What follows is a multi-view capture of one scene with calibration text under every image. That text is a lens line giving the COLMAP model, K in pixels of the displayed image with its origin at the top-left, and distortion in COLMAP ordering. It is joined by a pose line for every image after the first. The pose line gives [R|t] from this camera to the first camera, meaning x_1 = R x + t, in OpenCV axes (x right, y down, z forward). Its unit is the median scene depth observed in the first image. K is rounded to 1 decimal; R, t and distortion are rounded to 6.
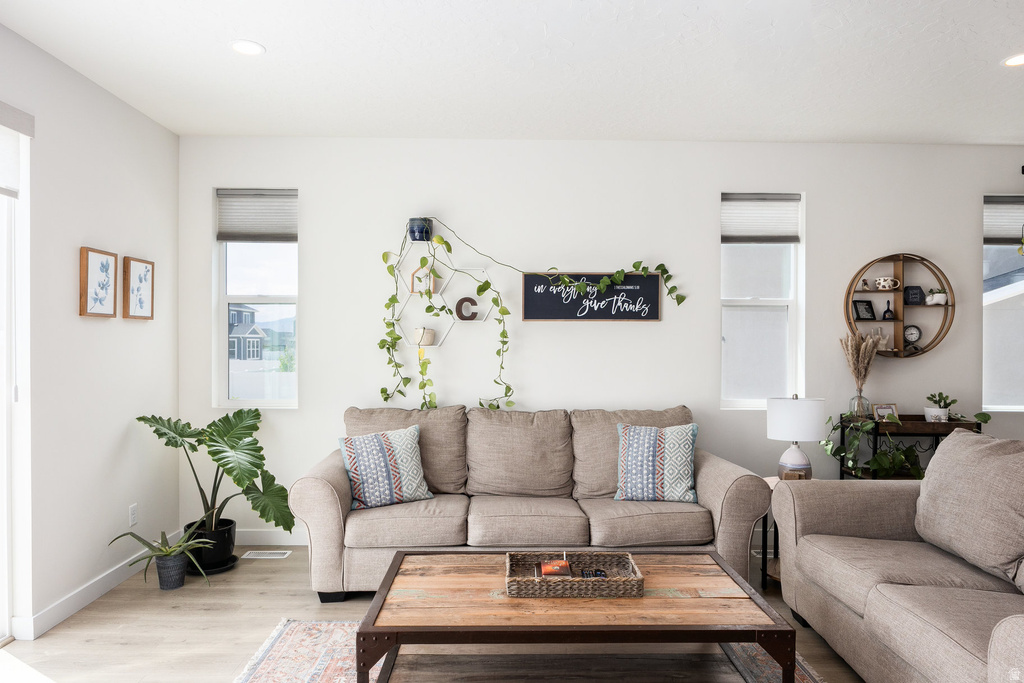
lens RADIAL K [[653.2, 0, 509.5], [0, 653.2, 342.3], [0, 0, 1]] dist [-0.003089, 0.001586]
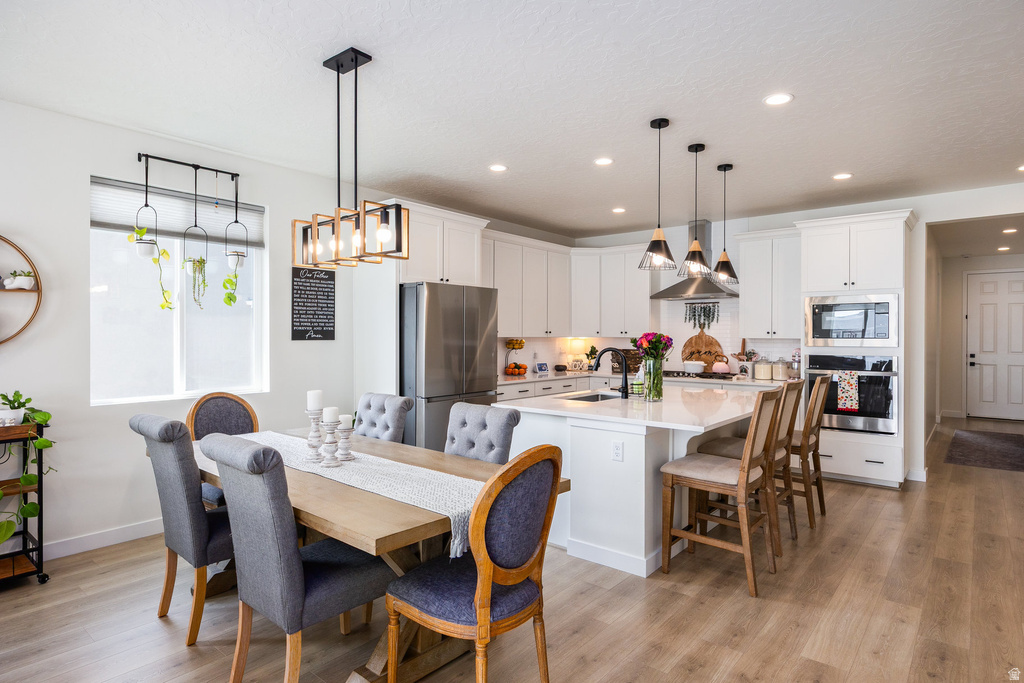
lens RADIAL K [[560.0, 0, 512.0], [0, 560.0, 341.5], [0, 0, 1]] dist [0.000304, -0.000402]
pose [[0.654222, -0.011338, 0.756217, 0.531589], [0.006665, 0.999935, 0.009226, 0.009444], [-0.756273, -0.000996, 0.654256, 0.021178]]
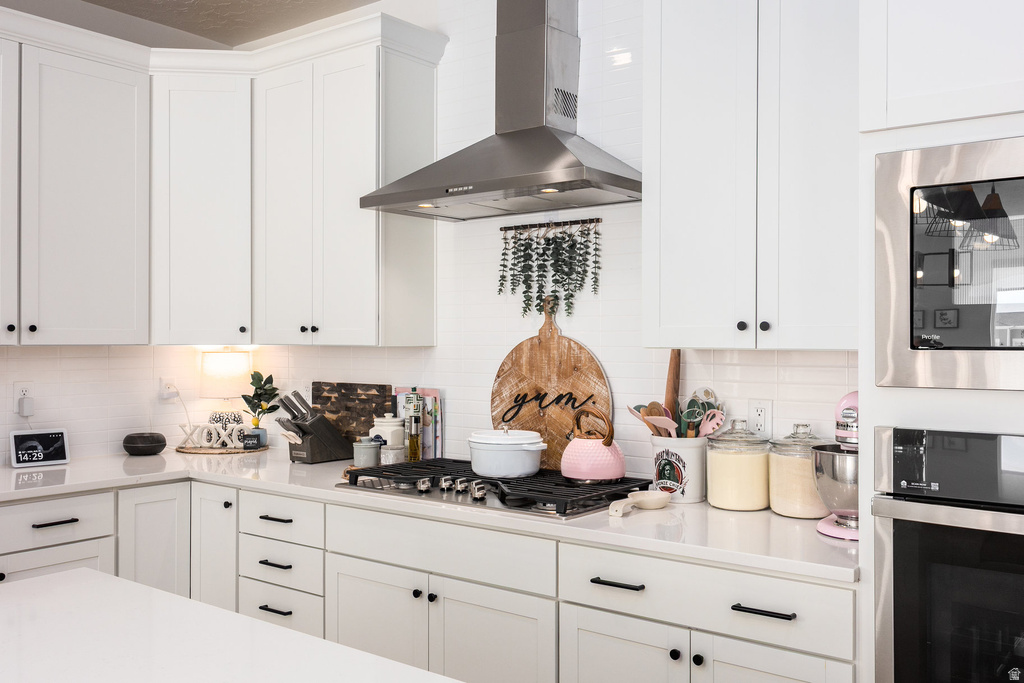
lens RADIAL K [[924.3, 0, 512.0], [0, 924.3, 341.5], [0, 0, 1]] dist [0.019482, 0.005638]
pose [[0.625762, -0.000244, 0.780014, 1.460504], [0.005593, 0.999976, -0.004175, 0.015707], [-0.779994, 0.006975, 0.625748, 0.205498]]
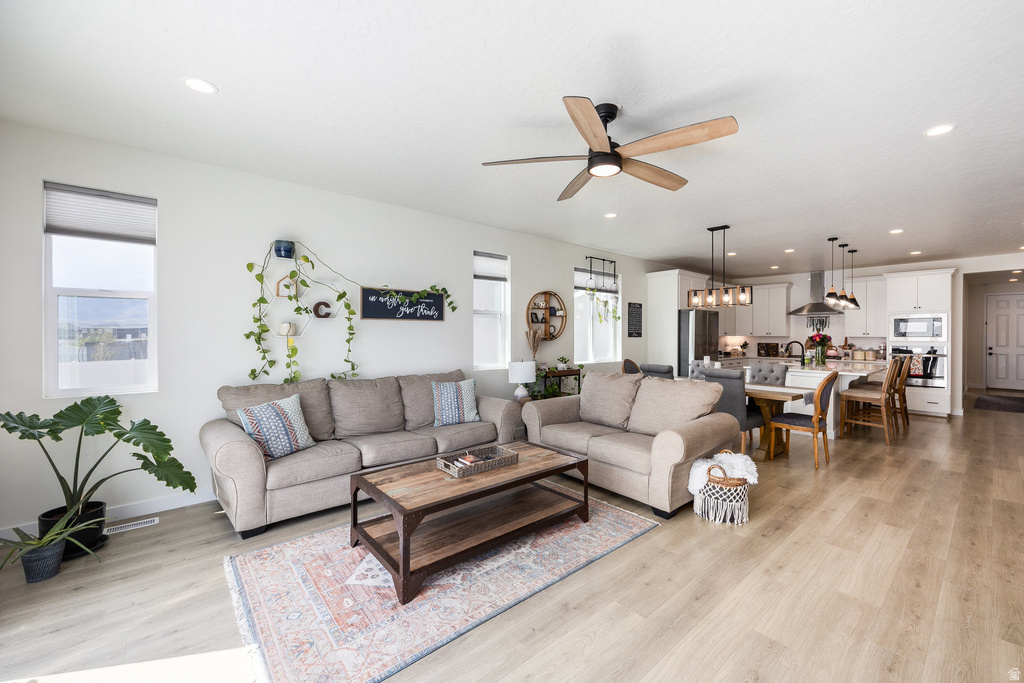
lens RADIAL K [[418.4, 0, 542.7], [0, 418.4, 336.9], [0, 0, 1]] dist [-0.000162, 0.000193]
pose [[0.745750, -0.006010, 0.666199, -0.314442], [0.003497, 0.999981, 0.005107, 0.004211], [-0.666217, -0.001479, 0.745756, 0.010141]]
